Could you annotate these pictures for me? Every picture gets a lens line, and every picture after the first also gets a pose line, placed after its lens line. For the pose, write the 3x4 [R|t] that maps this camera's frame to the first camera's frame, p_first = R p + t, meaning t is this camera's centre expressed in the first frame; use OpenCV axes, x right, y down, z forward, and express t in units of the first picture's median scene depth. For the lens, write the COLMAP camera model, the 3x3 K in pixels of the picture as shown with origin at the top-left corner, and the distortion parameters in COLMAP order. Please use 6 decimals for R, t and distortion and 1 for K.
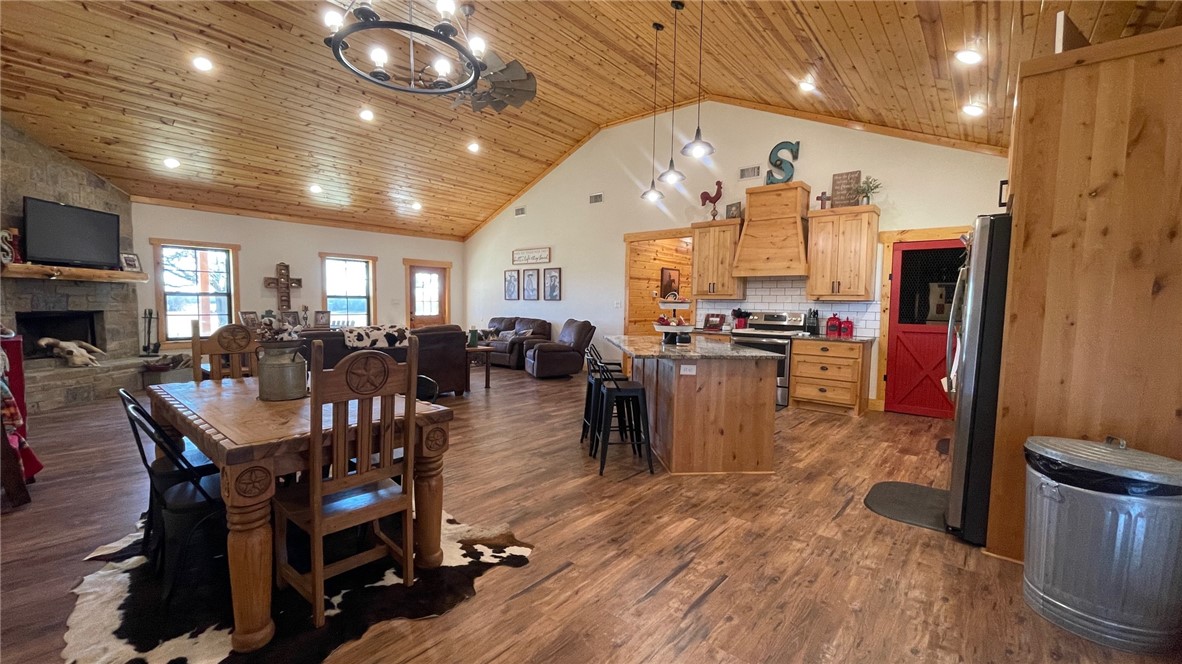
lens RADIAL K [[483.9, 0, 584.3], [0, 483.9, 337.0], [0, 0, 1]] dist [-0.000129, 0.000017]
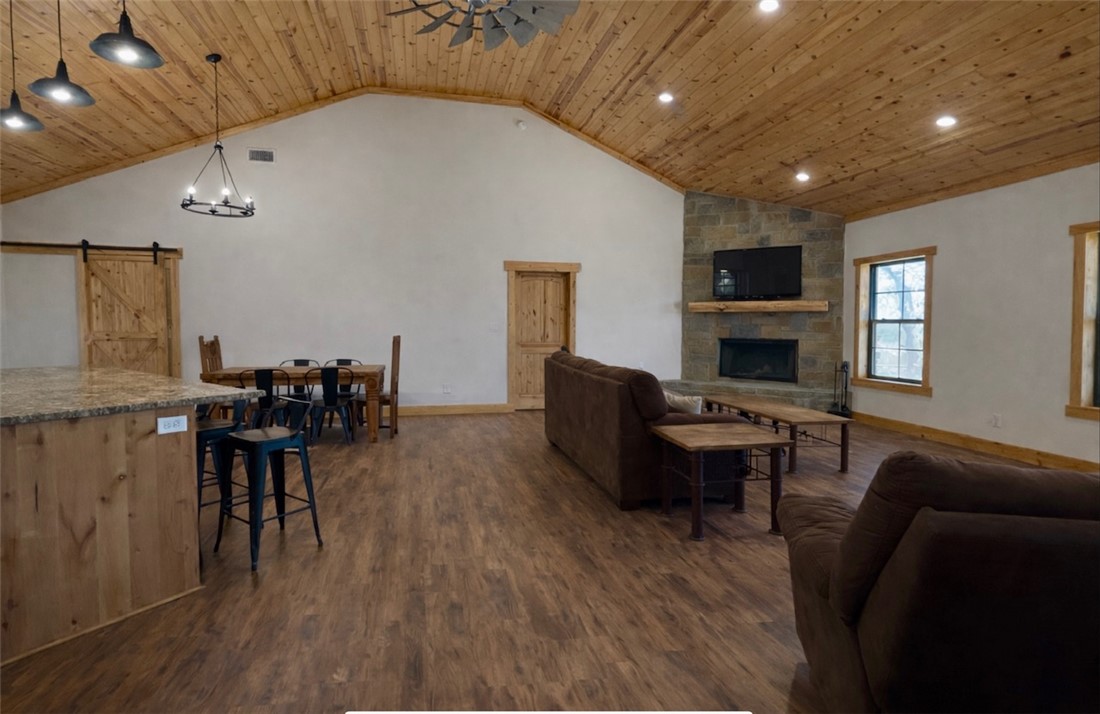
lens RADIAL K [[533.4, 0, 541.0], [0, 533.4, 356.8], [0, 0, 1]] dist [-0.001618, 0.000655]
pose [[-0.598344, 0.029756, -0.800686, 0.204005], [-0.067904, 0.993832, 0.087678, -0.068715], [0.798356, 0.106832, -0.592633, 1.050942]]
